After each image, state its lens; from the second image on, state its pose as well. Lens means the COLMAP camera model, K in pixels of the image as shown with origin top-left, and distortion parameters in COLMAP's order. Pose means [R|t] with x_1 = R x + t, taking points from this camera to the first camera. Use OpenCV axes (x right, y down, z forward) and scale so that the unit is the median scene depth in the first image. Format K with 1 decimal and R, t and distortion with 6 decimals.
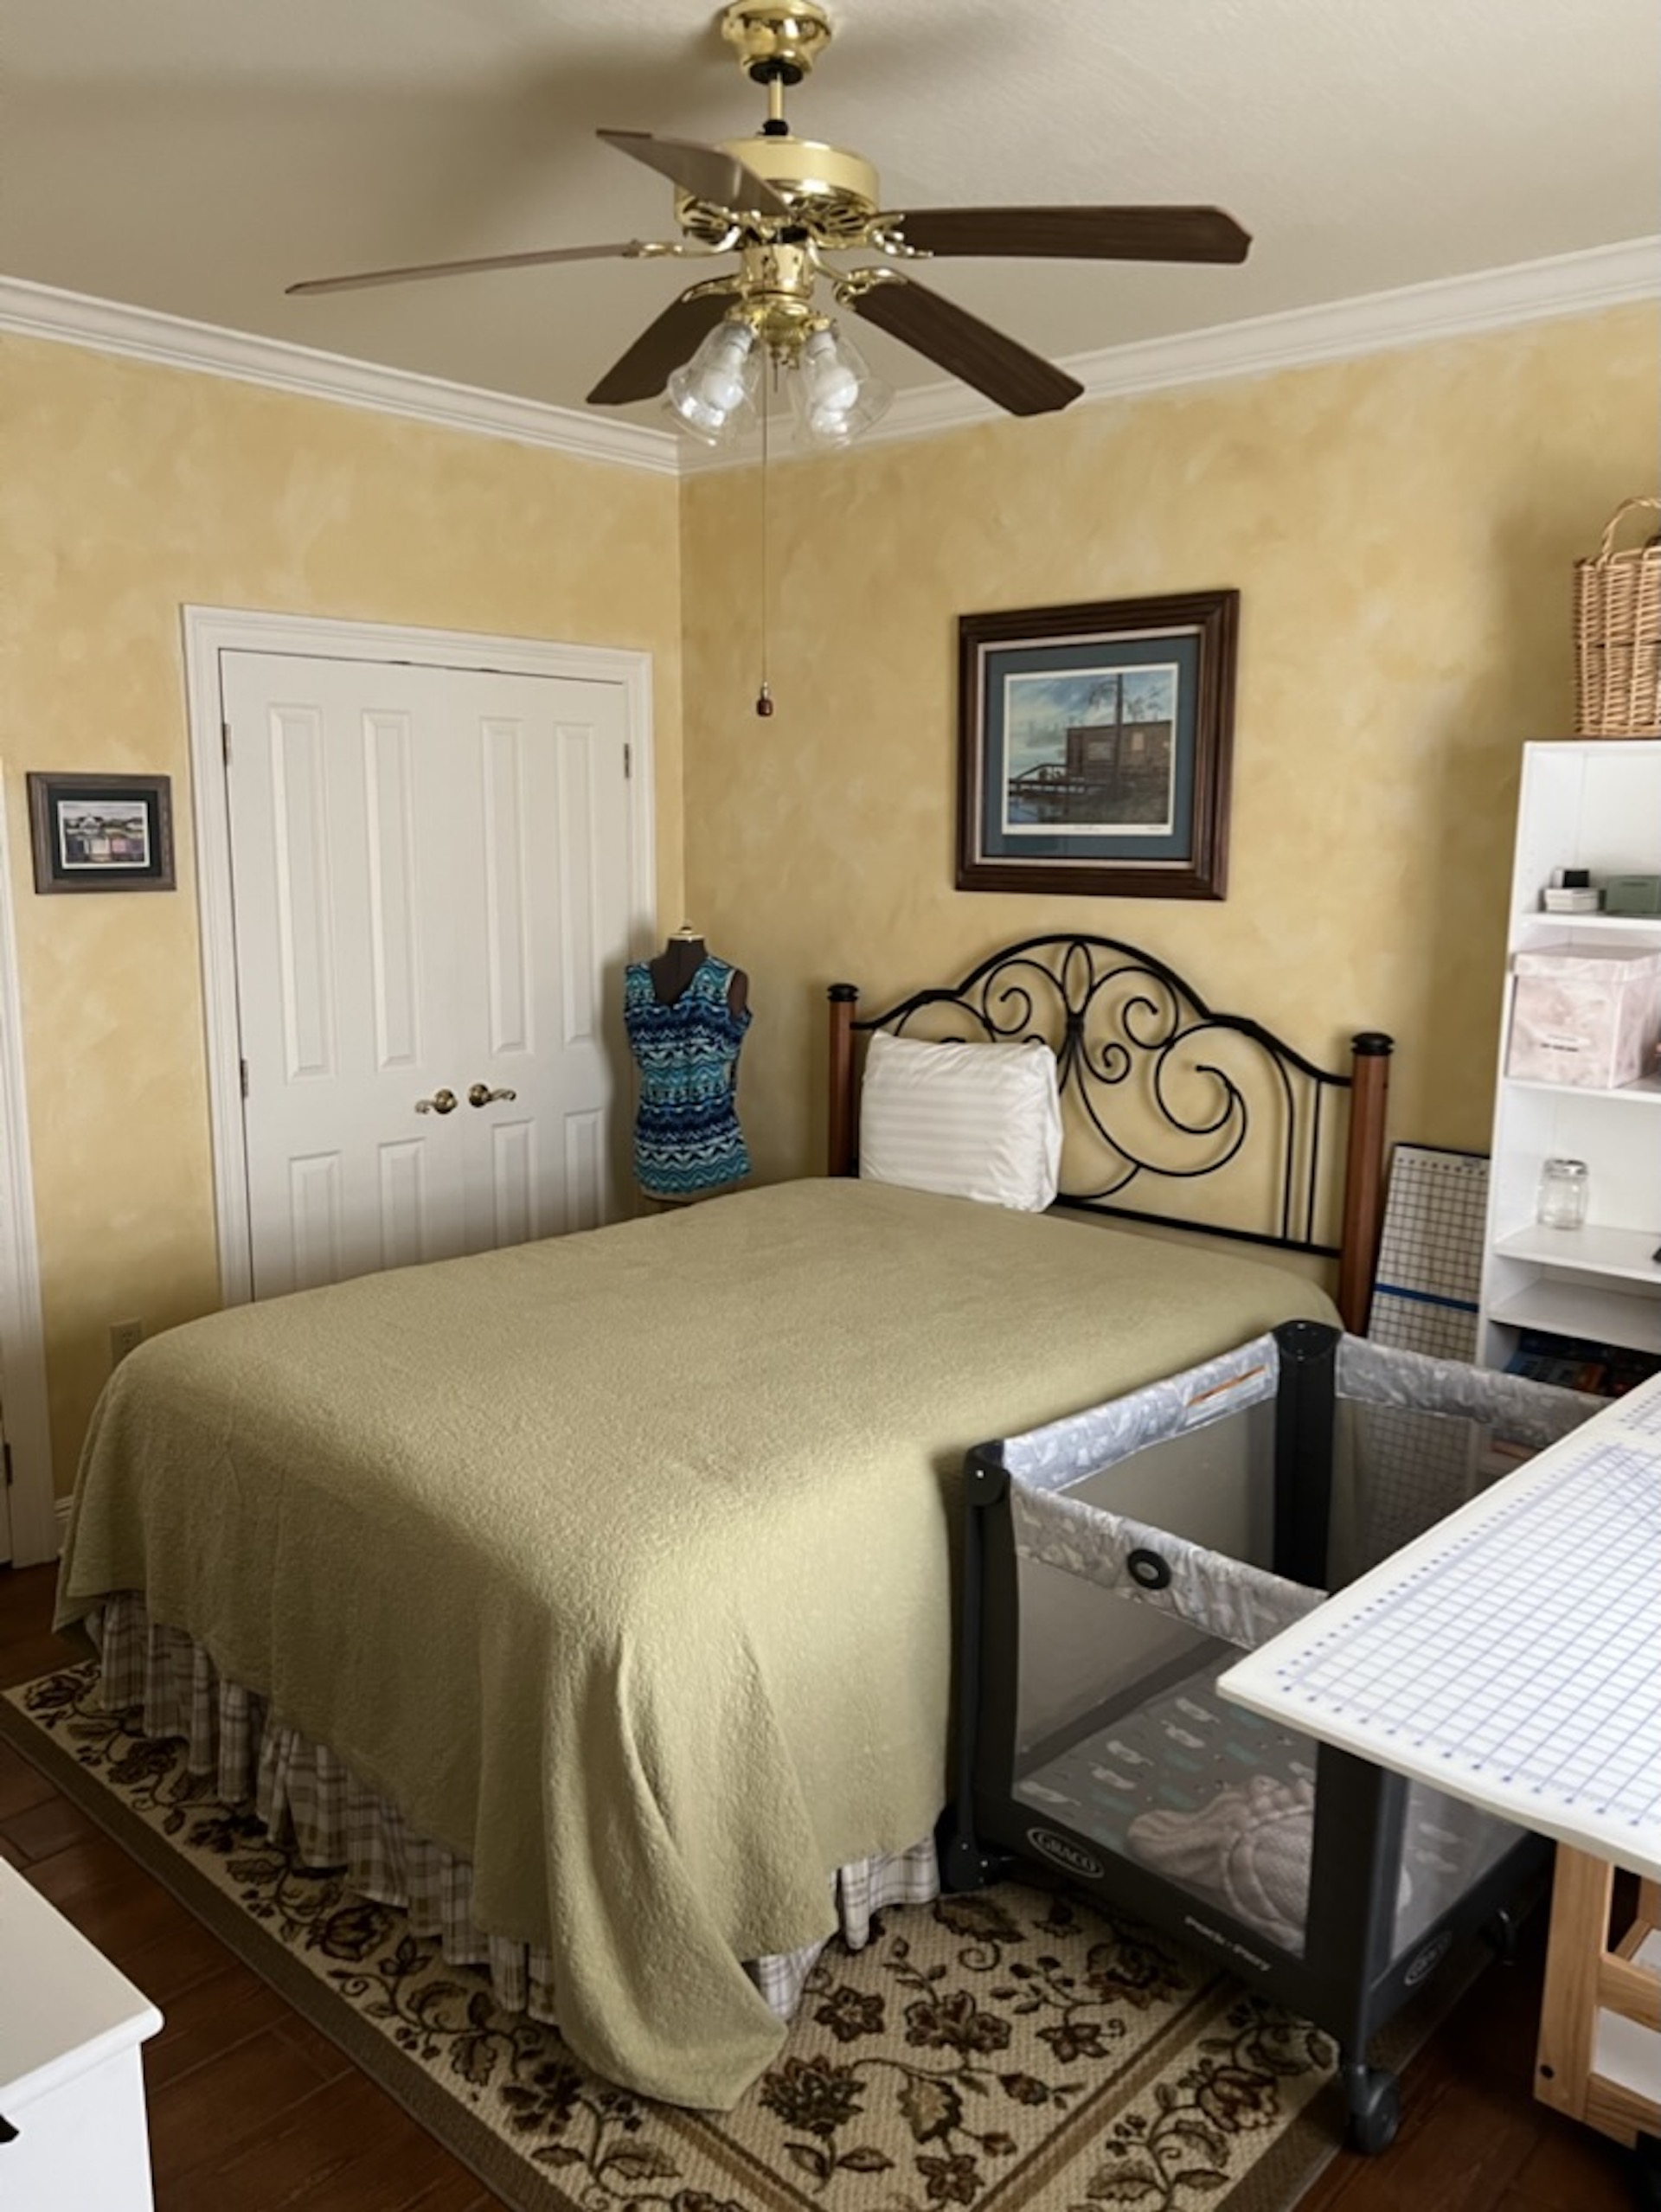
lens RADIAL K [[1648.2, 0, 836.6], [0, 1648.2, 1124.0], [0, 0, 1]] dist [0.053609, -0.069927]
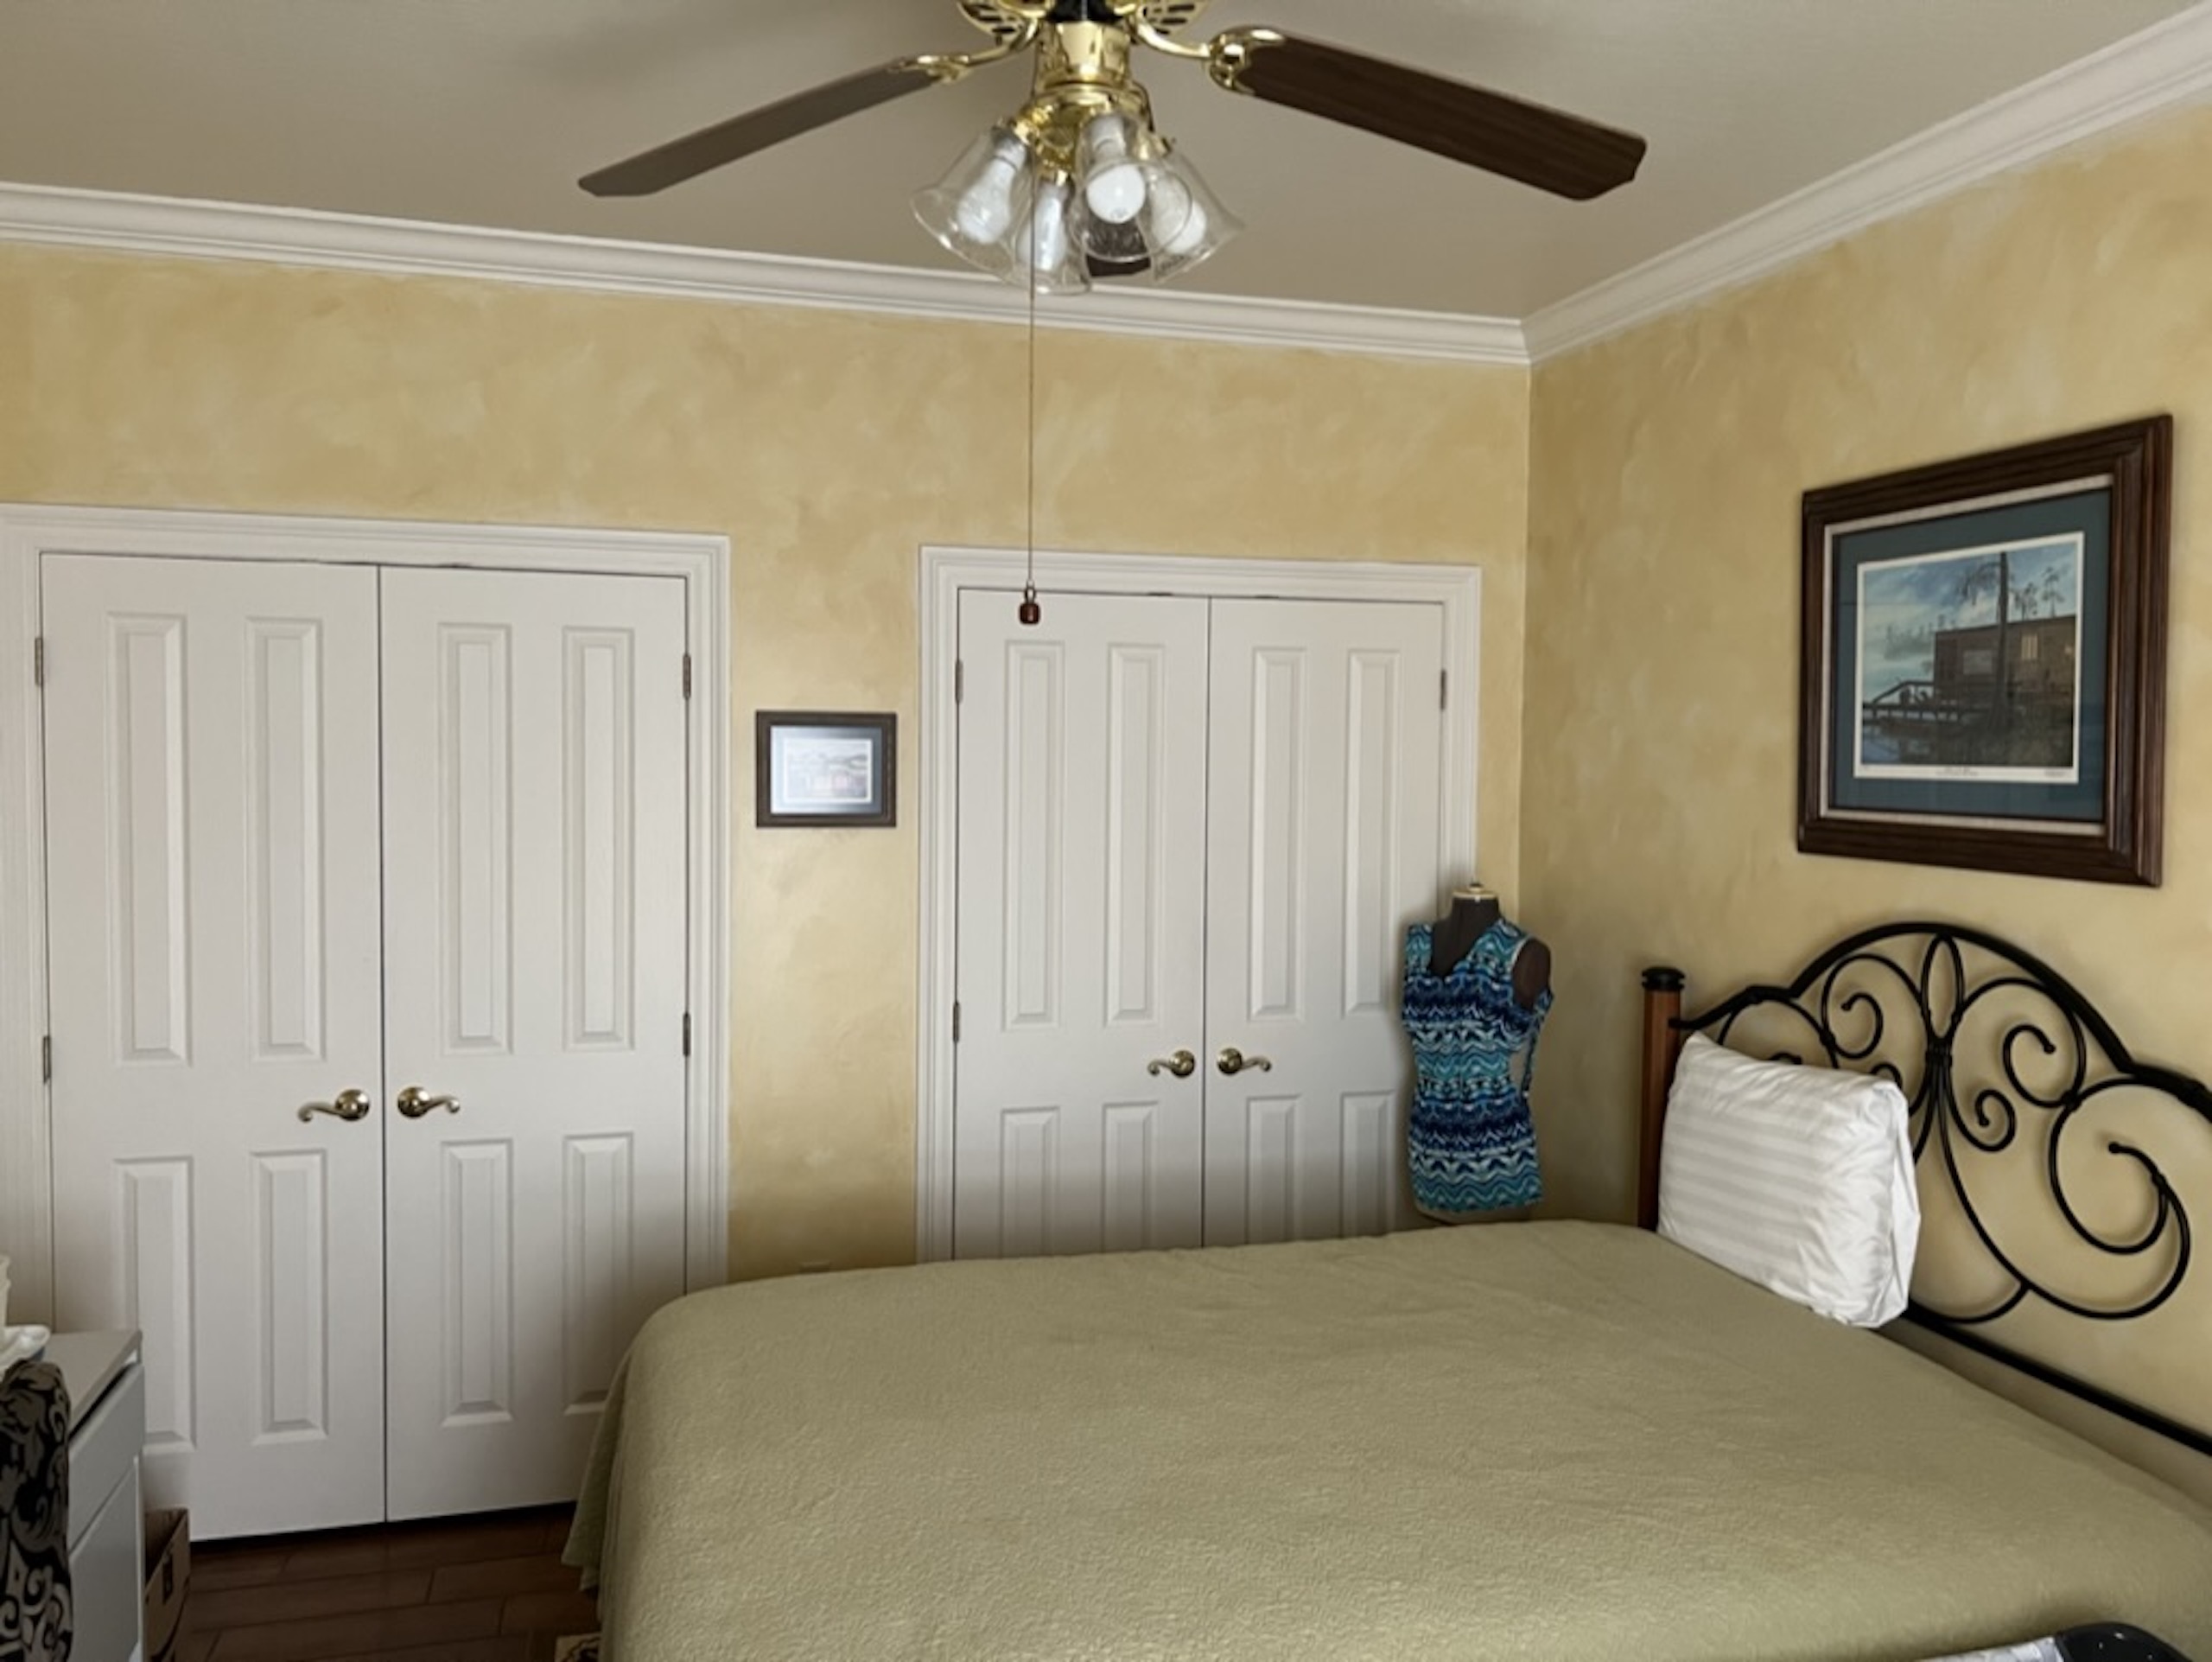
lens RADIAL K [[1648.4, 0, 1094.9], [0, 1648.4, 825.0], [0, 0, 1]] dist [0.053609, -0.069927]
pose [[0.840318, 0.027862, -0.541377, 0.218726], [-0.102934, 0.988710, -0.108888, -0.043521], [0.532231, 0.147227, 0.833699, 0.227744]]
